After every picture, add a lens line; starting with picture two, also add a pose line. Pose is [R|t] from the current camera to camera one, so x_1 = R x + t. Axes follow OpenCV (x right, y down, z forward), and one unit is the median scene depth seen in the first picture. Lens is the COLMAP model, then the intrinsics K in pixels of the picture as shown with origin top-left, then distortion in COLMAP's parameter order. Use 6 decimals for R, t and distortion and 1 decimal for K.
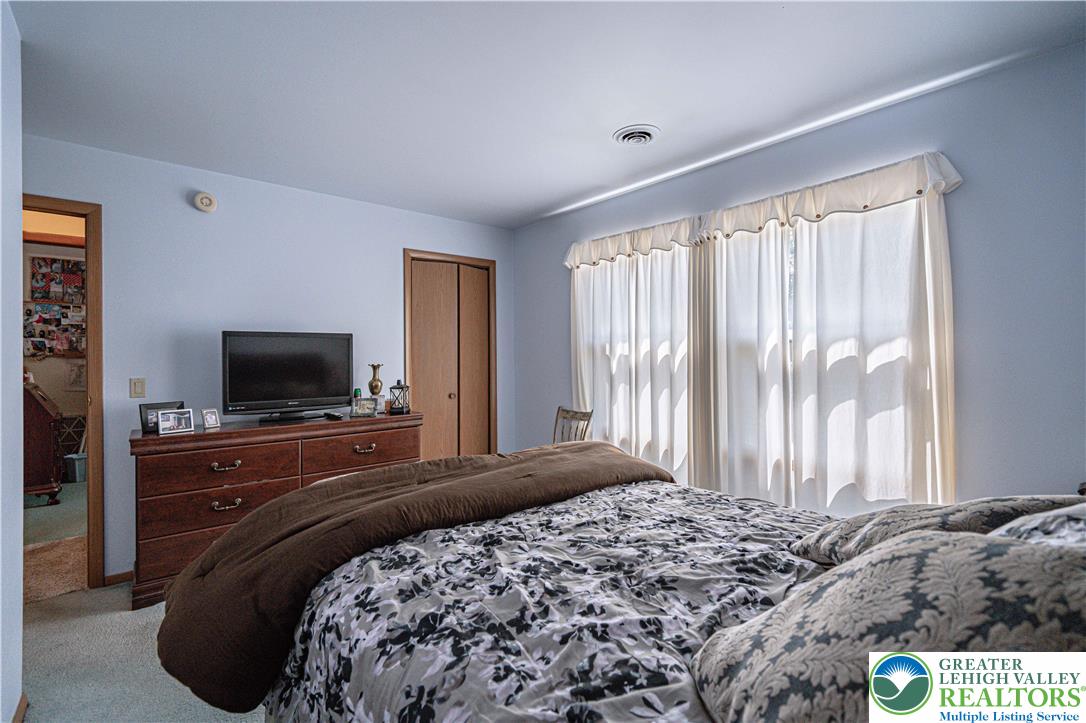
lens RADIAL K [[490.9, 0, 531.8], [0, 490.9, 351.3], [0, 0, 1]] dist [-0.000324, 0.000112]
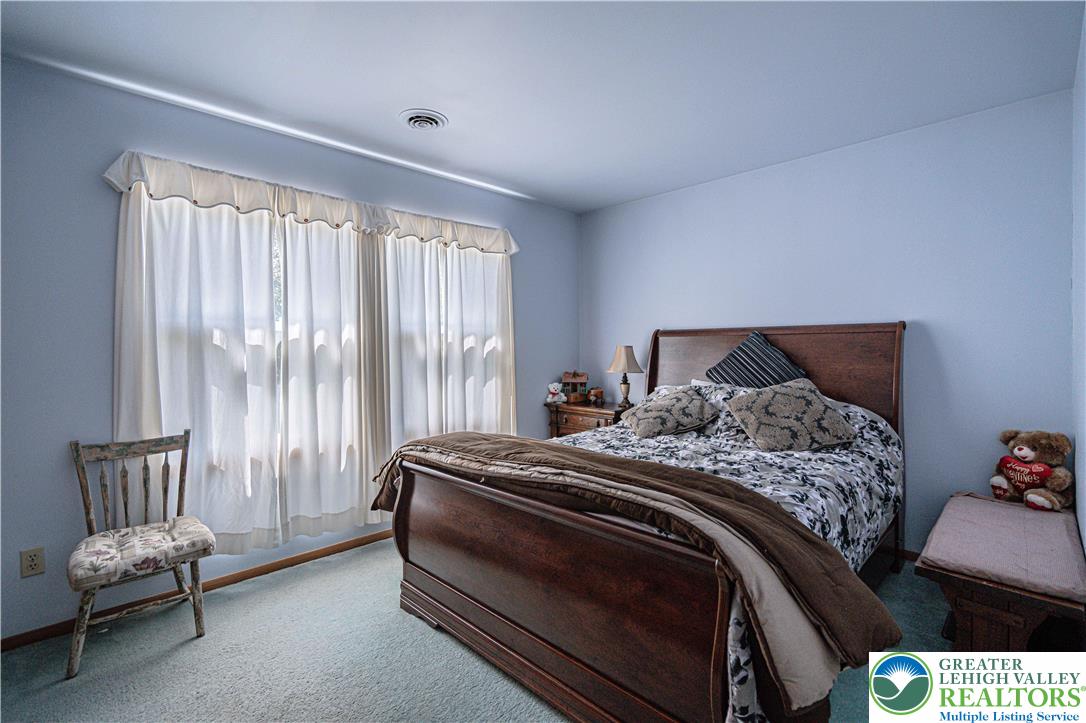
lens RADIAL K [[490.9, 0, 531.8], [0, 490.9, 351.3], [0, 0, 1]] dist [-0.000324, 0.000112]
pose [[-0.100691, 0.005545, 0.994902, -0.706471], [-0.000379, 0.999984, -0.005611, 0.026516], [-0.994918, -0.000942, -0.100688, 0.795605]]
